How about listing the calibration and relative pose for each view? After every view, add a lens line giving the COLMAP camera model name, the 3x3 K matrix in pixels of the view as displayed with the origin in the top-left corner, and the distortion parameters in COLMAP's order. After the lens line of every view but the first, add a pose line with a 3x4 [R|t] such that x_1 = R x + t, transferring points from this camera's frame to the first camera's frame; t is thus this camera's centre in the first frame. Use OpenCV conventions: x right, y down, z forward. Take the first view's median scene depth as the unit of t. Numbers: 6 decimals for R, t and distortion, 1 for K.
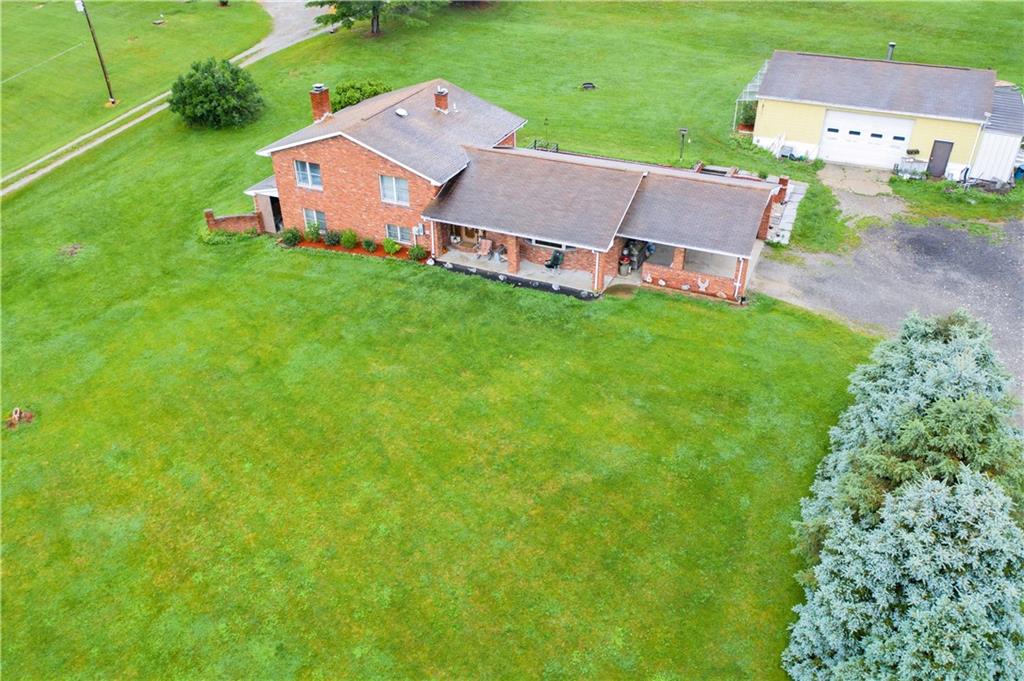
lens RADIAL K [[802.0, 0, 510.8], [0, 802.0, 339.1], [0, 0, 1]] dist [-0.013584, -0.002475]
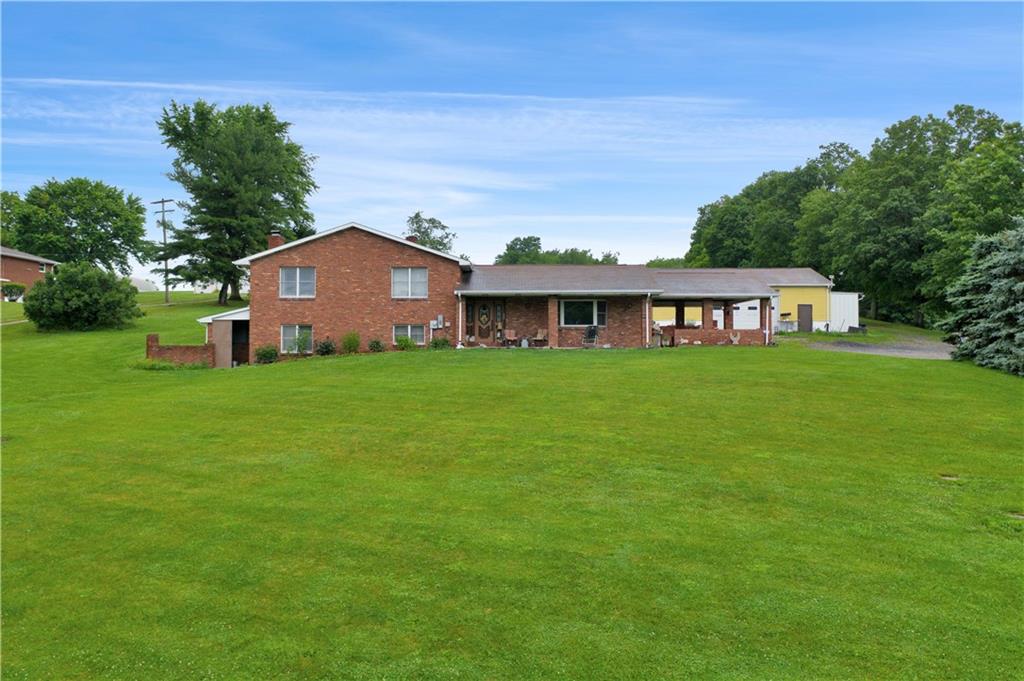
lens RADIAL K [[802.0, 0, 515.1], [0, 802.0, 343.7], [0, 0, 1]] dist [-0.013584, -0.002475]
pose [[0.913076, 0.017237, 0.407425, -0.397626], [0.205002, 0.844276, -0.495148, 0.350678], [-0.352514, 0.535631, 0.767355, 0.262828]]
